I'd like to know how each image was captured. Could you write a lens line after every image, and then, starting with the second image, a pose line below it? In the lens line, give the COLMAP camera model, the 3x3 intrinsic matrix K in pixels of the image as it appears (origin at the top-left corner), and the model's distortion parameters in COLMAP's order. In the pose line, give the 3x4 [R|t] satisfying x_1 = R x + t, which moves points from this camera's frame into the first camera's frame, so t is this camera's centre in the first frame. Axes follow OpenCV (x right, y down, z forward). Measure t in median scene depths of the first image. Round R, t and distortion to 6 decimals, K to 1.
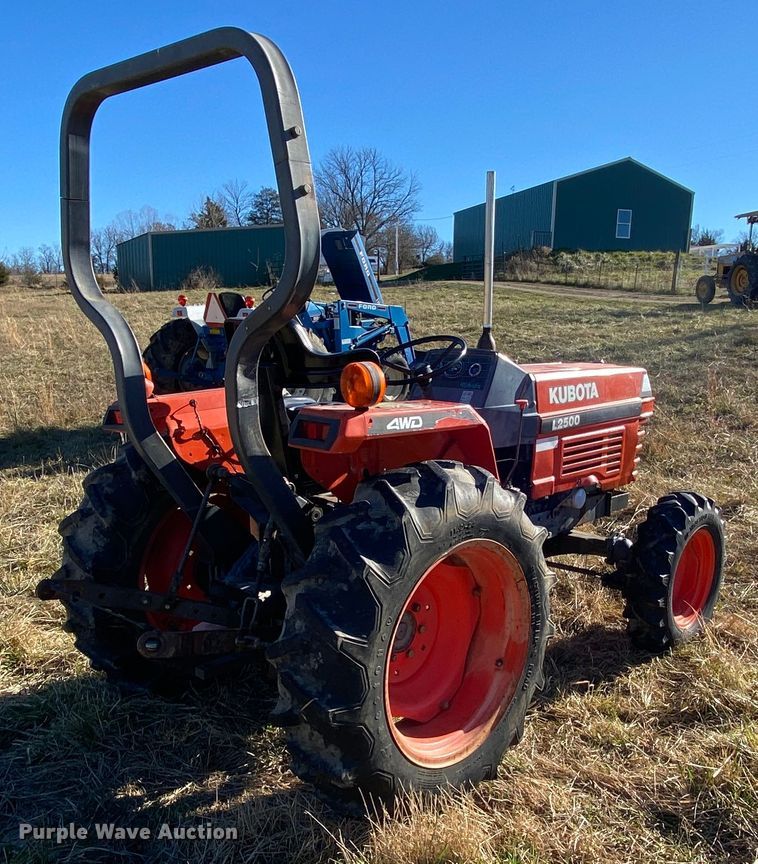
lens RADIAL K [[814.3, 0, 397.7], [0, 814.3, 509.8], [0, 0, 1]] dist [0.110866, -0.003408]
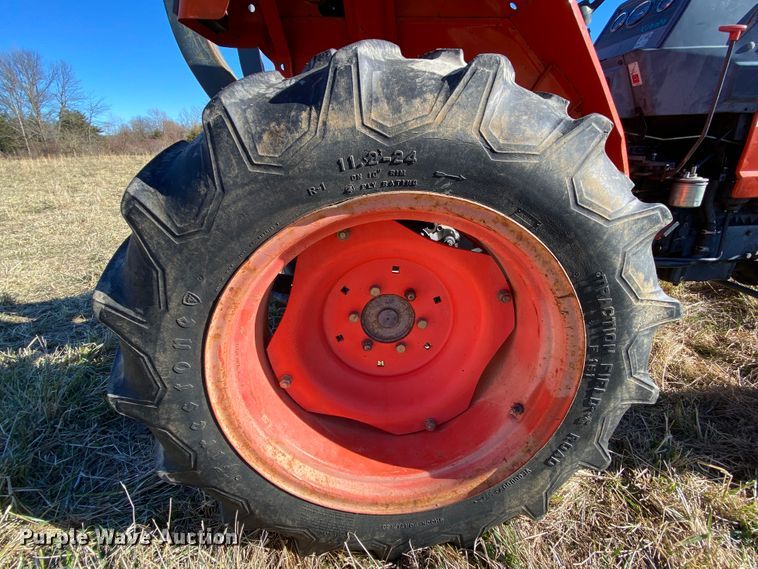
lens RADIAL K [[346.3, 0, 379.0], [0, 346.3, 284.5], [0, 0, 1]] dist [0.002402, -0.012768]
pose [[0.717704, 0.228297, -0.657861, 0.159117], [-0.117462, 0.970883, 0.208778, 0.035138], [0.686370, -0.072567, 0.723623, 0.569972]]
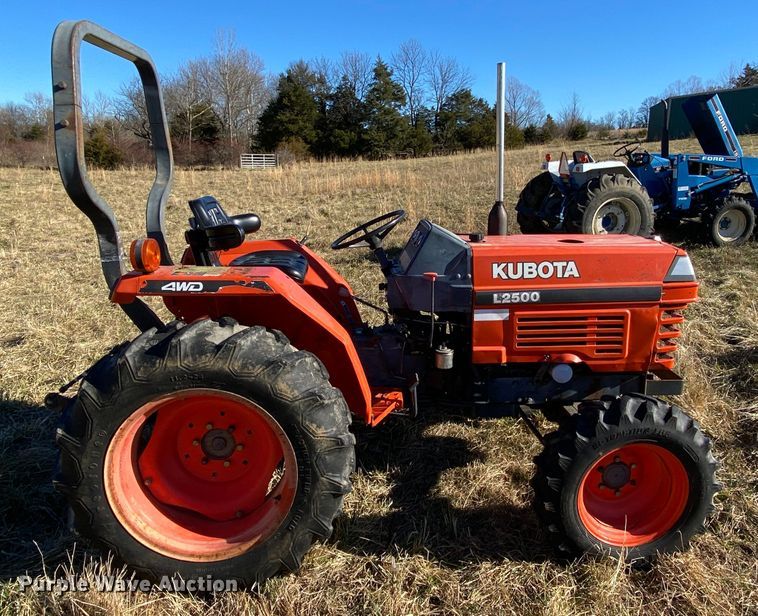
lens RADIAL K [[581.3, 0, 405.9], [0, 581.3, 275.6], [0, 0, 1]] dist [0.072039, -0.109543]
pose [[0.735347, 0.127634, -0.665563, 0.603445], [-0.147318, 0.988725, 0.026842, -0.136927], [0.661485, 0.078311, 0.745858, 0.368750]]
